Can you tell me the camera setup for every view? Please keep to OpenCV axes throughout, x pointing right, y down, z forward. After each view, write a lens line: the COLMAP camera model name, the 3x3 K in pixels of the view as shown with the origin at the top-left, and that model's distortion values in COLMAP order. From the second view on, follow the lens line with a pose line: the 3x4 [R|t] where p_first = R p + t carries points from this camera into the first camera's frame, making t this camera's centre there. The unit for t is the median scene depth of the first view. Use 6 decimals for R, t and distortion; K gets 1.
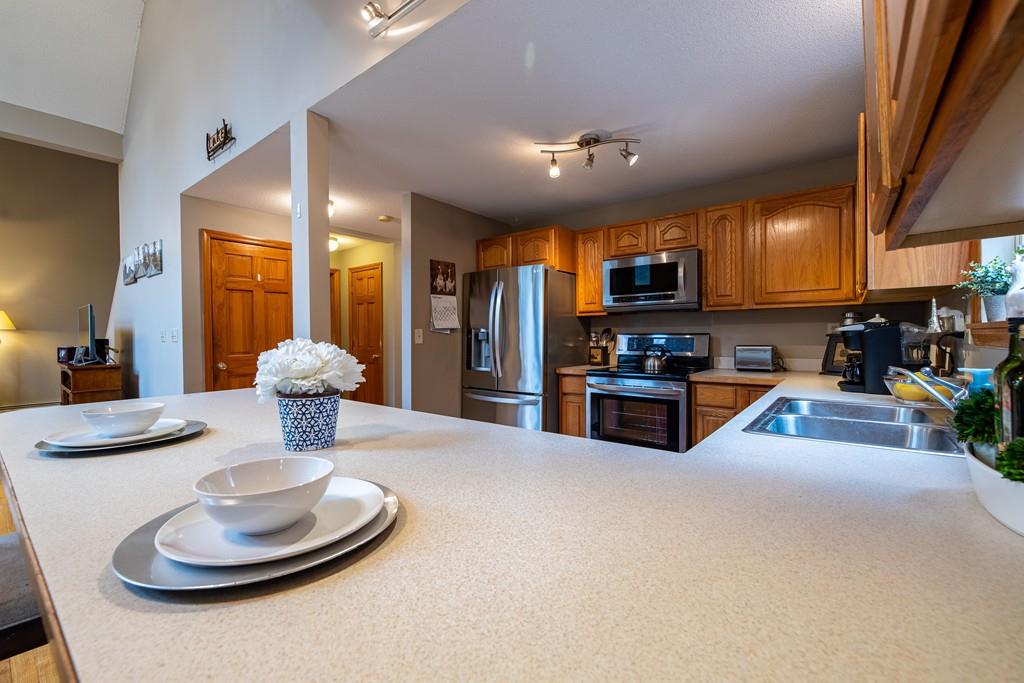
lens RADIAL K [[428.6, 0, 531.8], [0, 428.6, 341.2], [0, 0, 1]] dist [-0.001851, -0.000267]
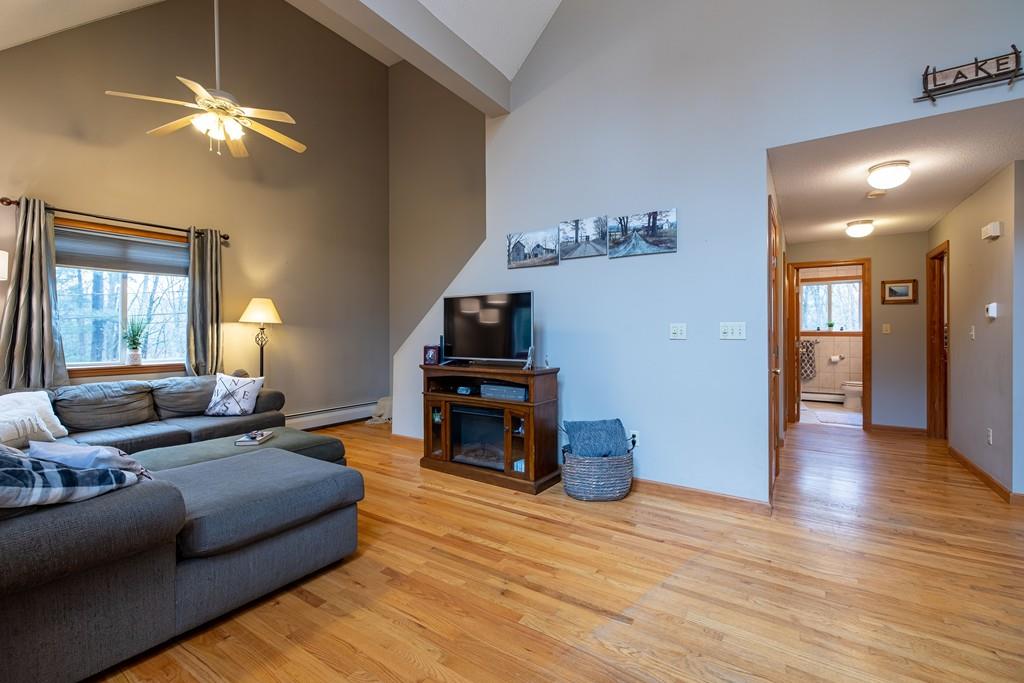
lens RADIAL K [[444.8, 0, 512.3], [0, 444.8, 335.9], [0, 0, 1]] dist [-0.000797, -0.000217]
pose [[0.997791, 0.004460, 0.066278, -1.255368], [-0.003992, 0.999966, -0.007186, 0.001240], [-0.066308, 0.006905, 0.997775, 0.217781]]
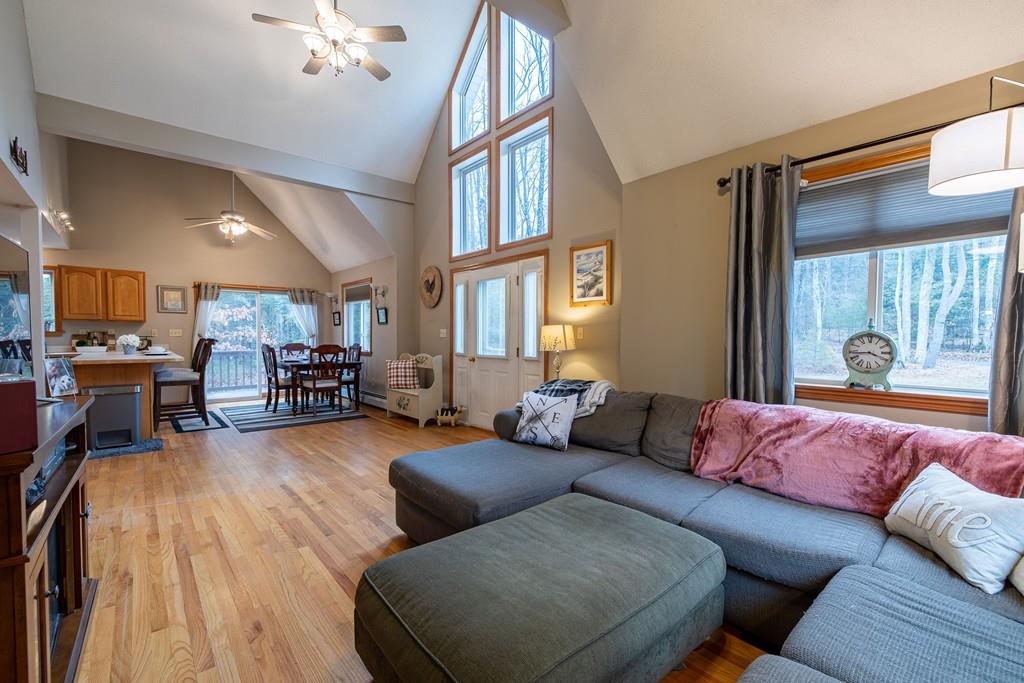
lens RADIAL K [[429.9, 0, 508.4], [0, 429.9, 345.5], [0, 0, 1]] dist [0.000467, 0.000055]
pose [[-0.977532, -0.001462, 0.210782, -1.770755], [0.006492, 0.999293, 0.037038, -0.014009], [-0.210687, 0.037574, -0.976831, 1.532175]]
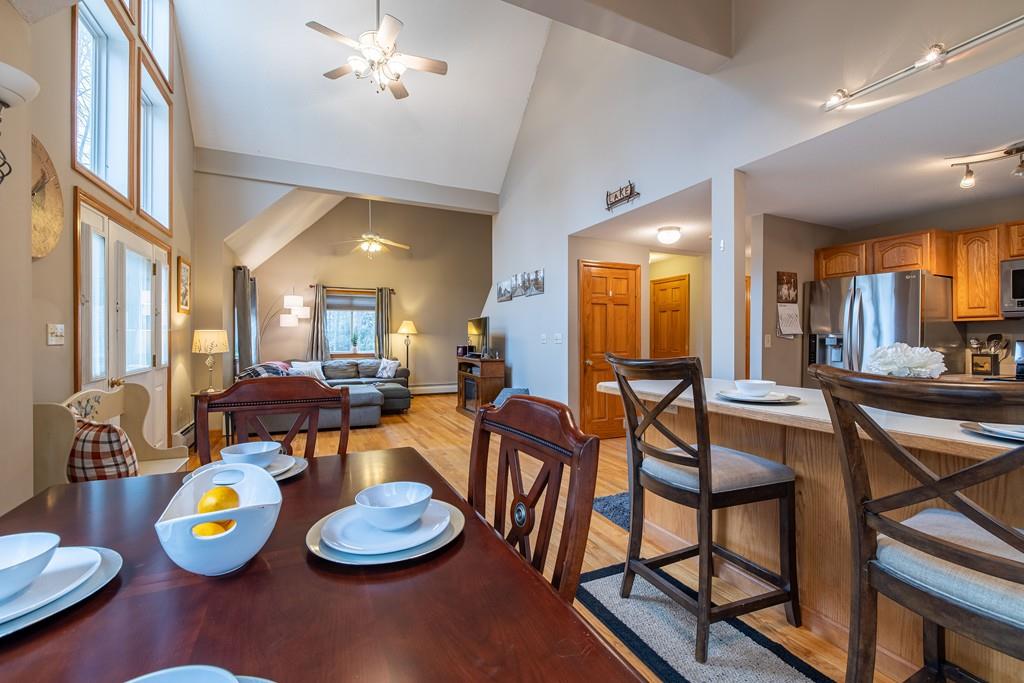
lens RADIAL K [[444.8, 0, 512.3], [0, 444.8, 335.9], [0, 0, 1]] dist [-0.000797, -0.000217]
pose [[0.883297, 0.004959, -0.468787, -0.292351], [-0.014992, 0.999731, -0.017671, 0.005275], [0.468574, 0.022637, 0.883134, -0.314831]]
